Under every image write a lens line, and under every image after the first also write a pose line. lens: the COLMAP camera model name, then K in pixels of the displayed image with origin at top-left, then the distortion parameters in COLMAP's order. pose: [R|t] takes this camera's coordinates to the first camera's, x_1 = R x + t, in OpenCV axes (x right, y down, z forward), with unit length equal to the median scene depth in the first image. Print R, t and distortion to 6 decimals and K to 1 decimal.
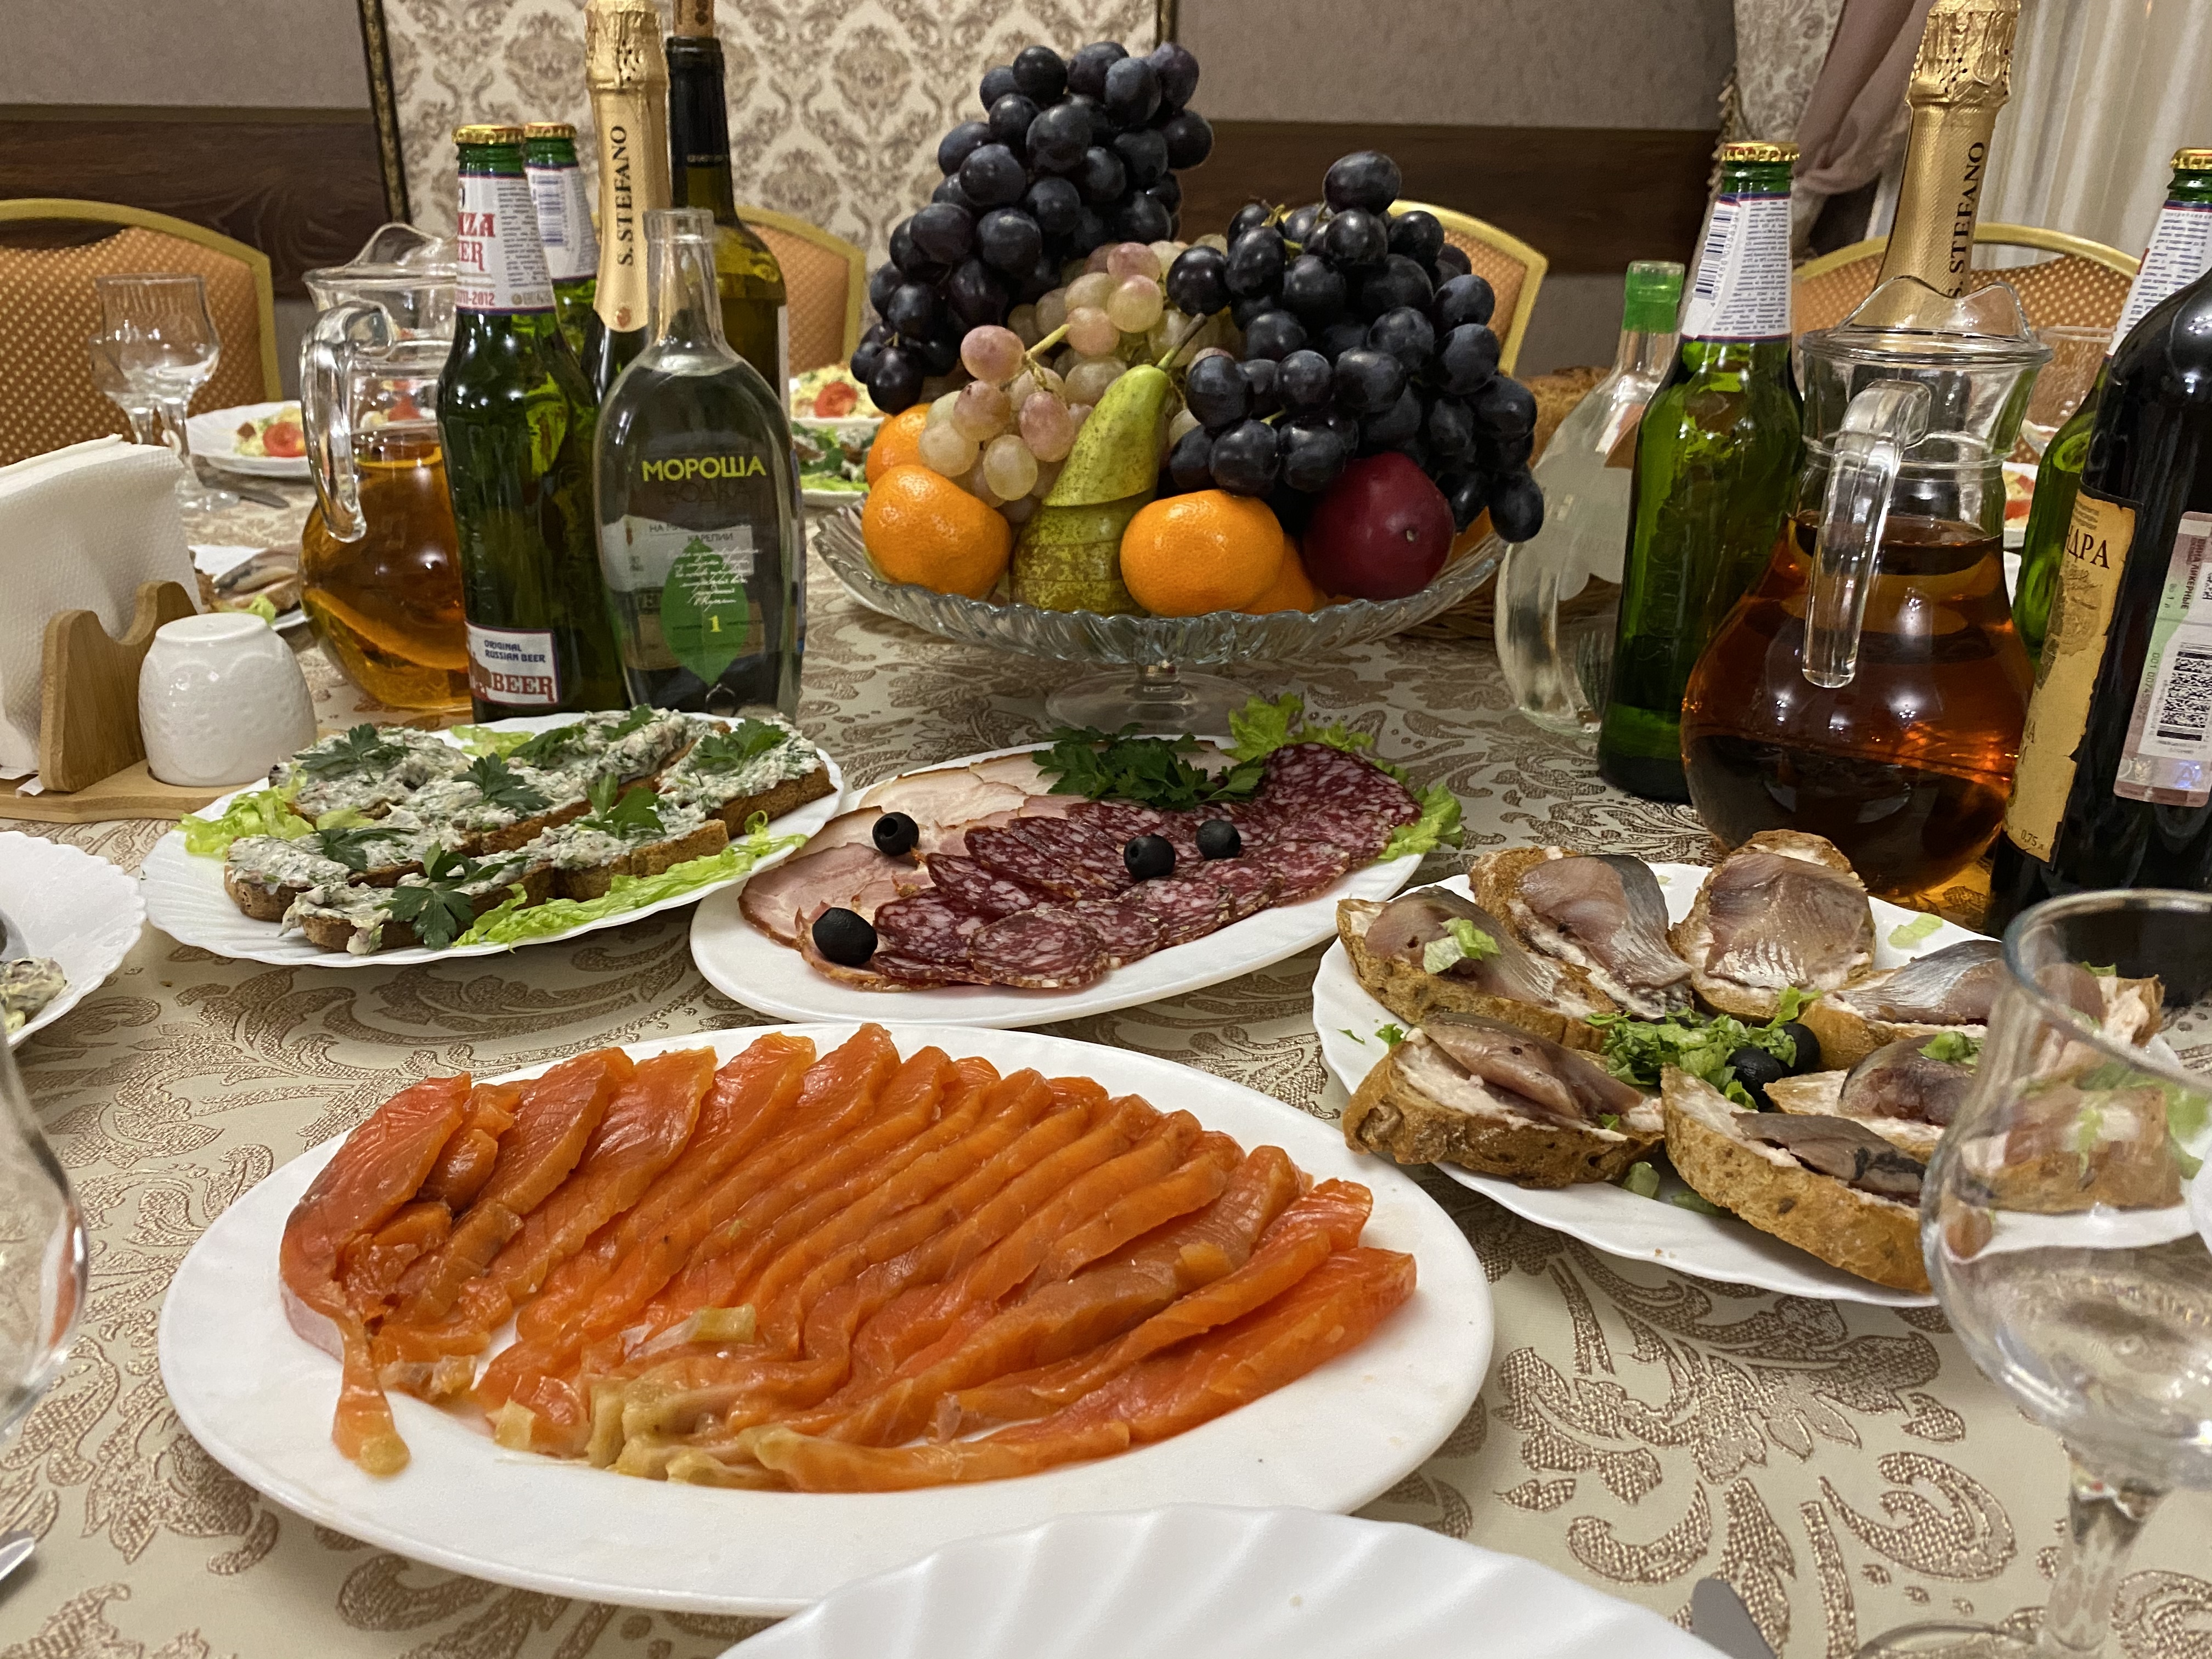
lens RADIAL K [[1694.0, 0, 1115.8], [0, 1694.0, 832.2], [0, 0, 1]] dist [-0.007722, -0.003851]
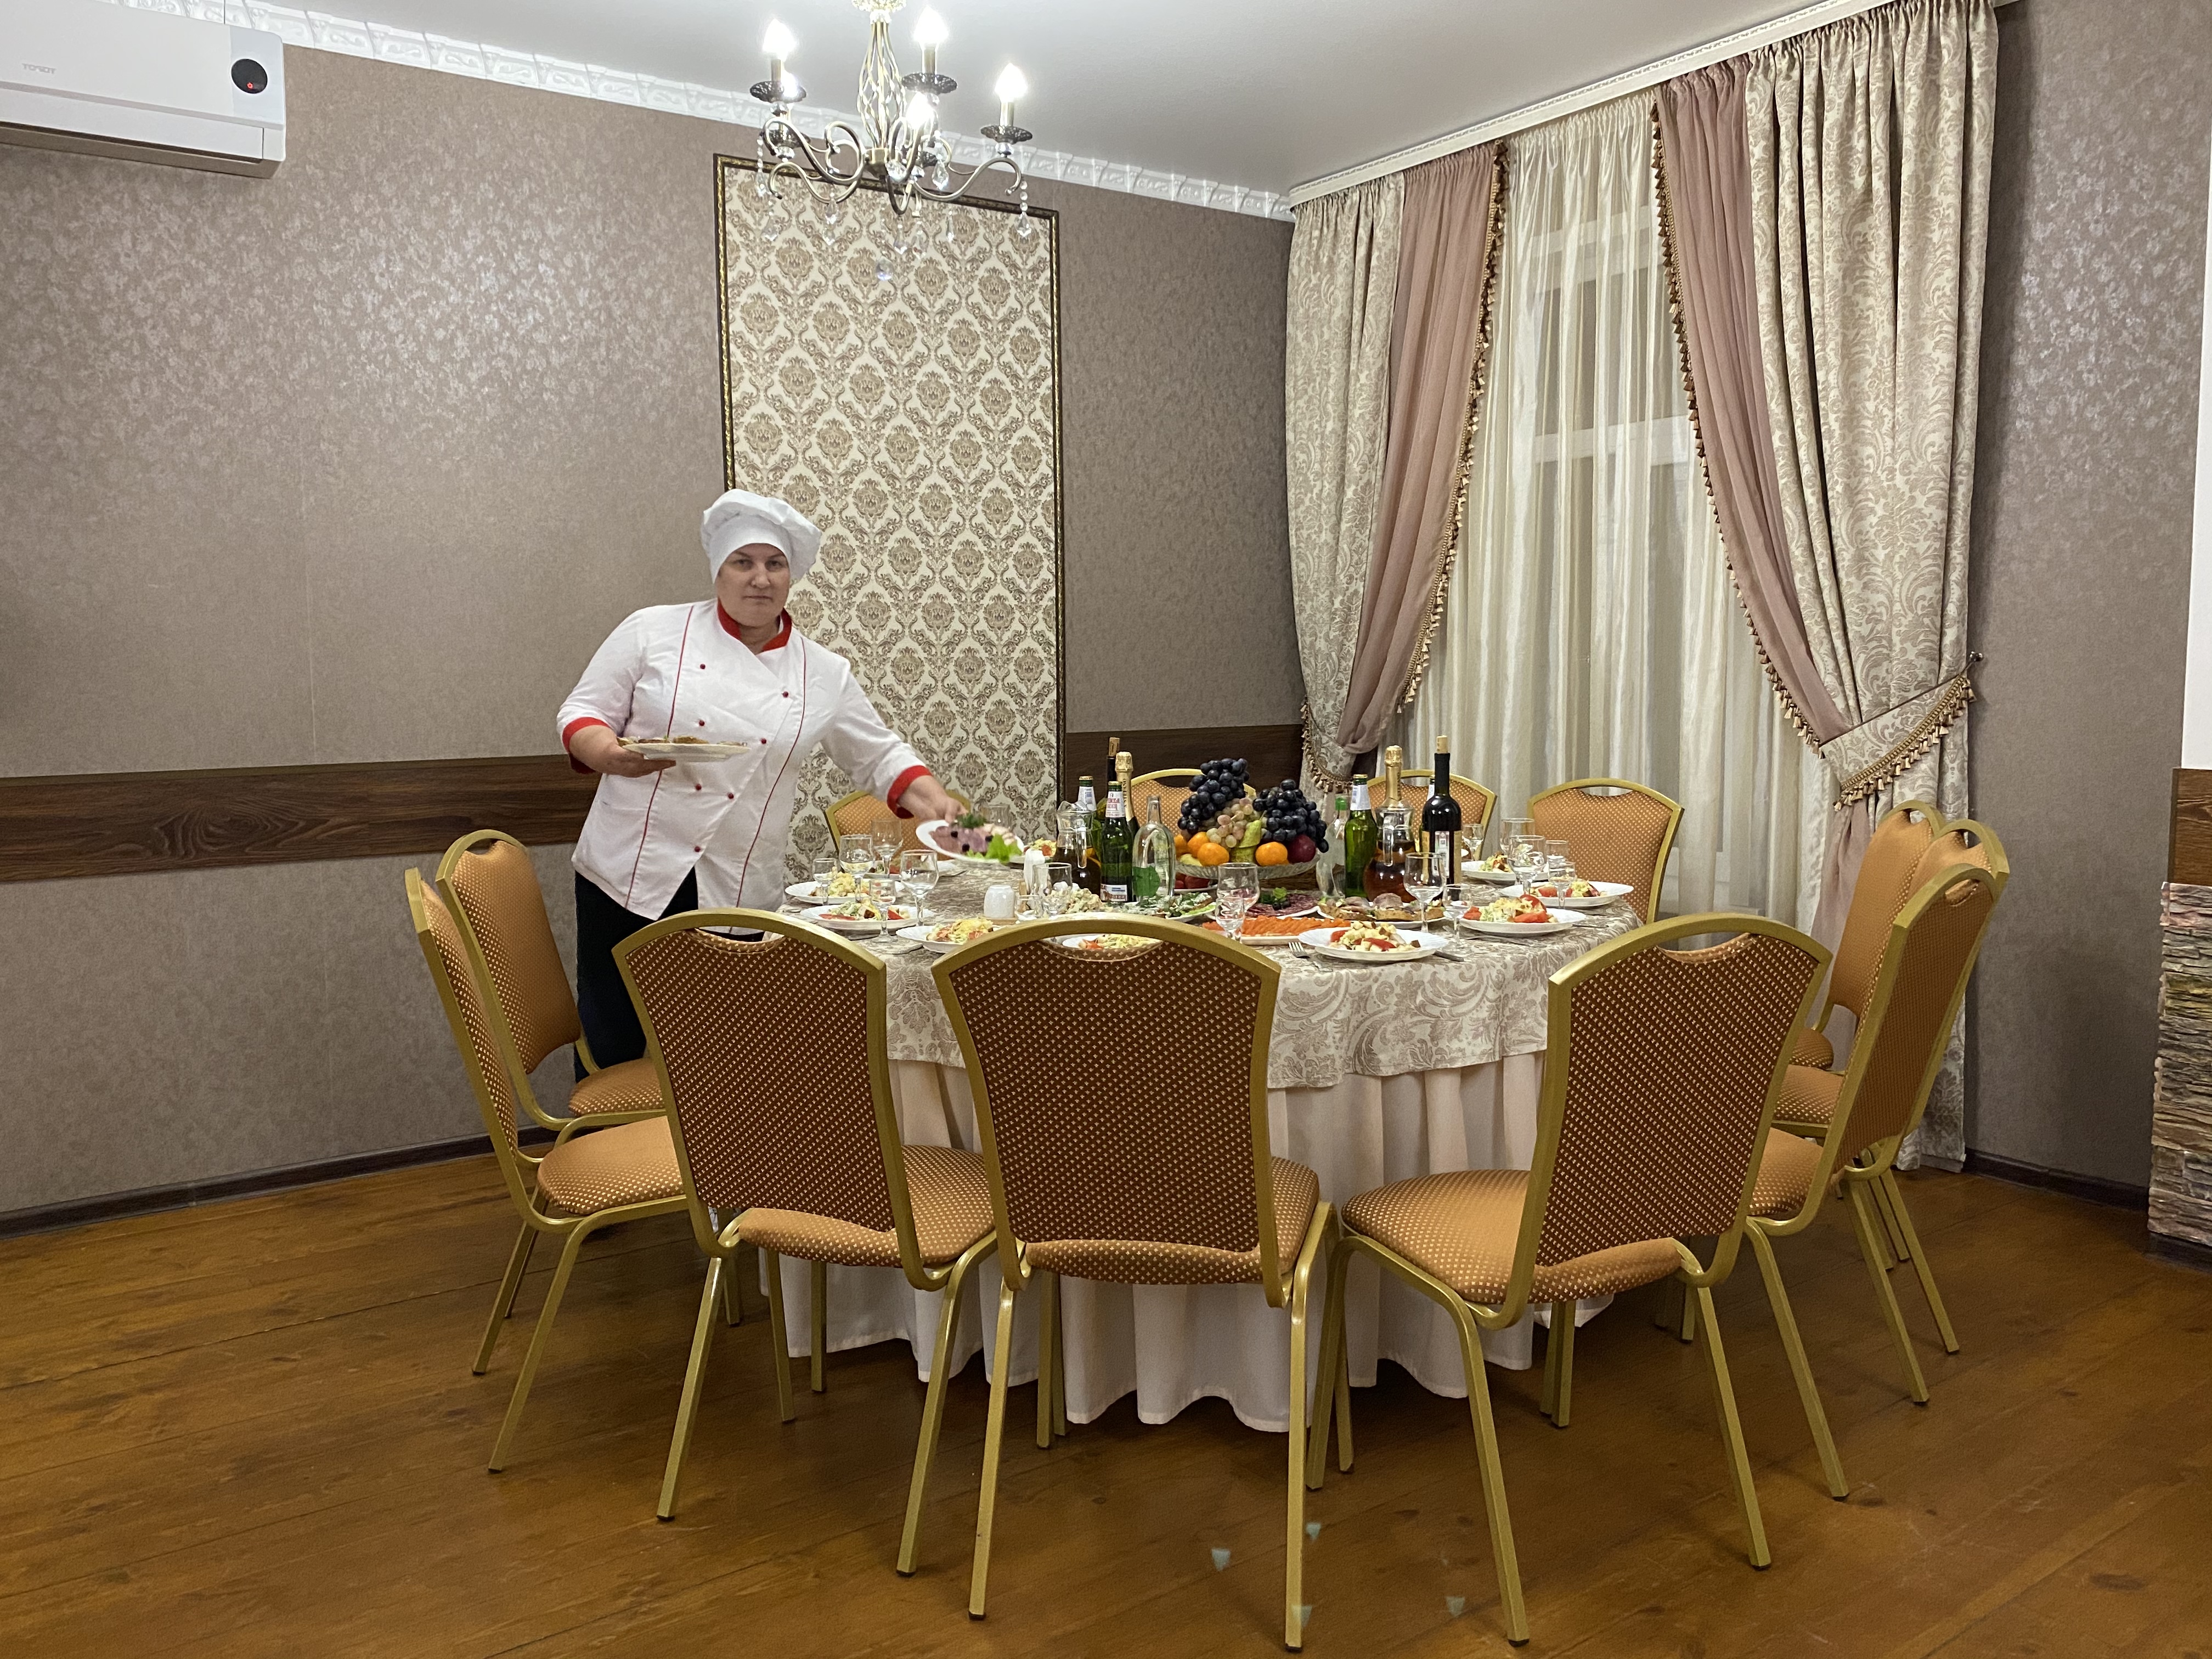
lens RADIAL K [[1694.0, 0, 1102.6], [0, 1694.0, 836.0], [0, 0, 1]] dist [-0.007722, -0.003851]
pose [[0.969961, -0.052991, 0.237419, -1.608809], [0.119119, 0.954431, -0.273629, 1.089731], [-0.212101, 0.293690, 0.932073, -3.578673]]
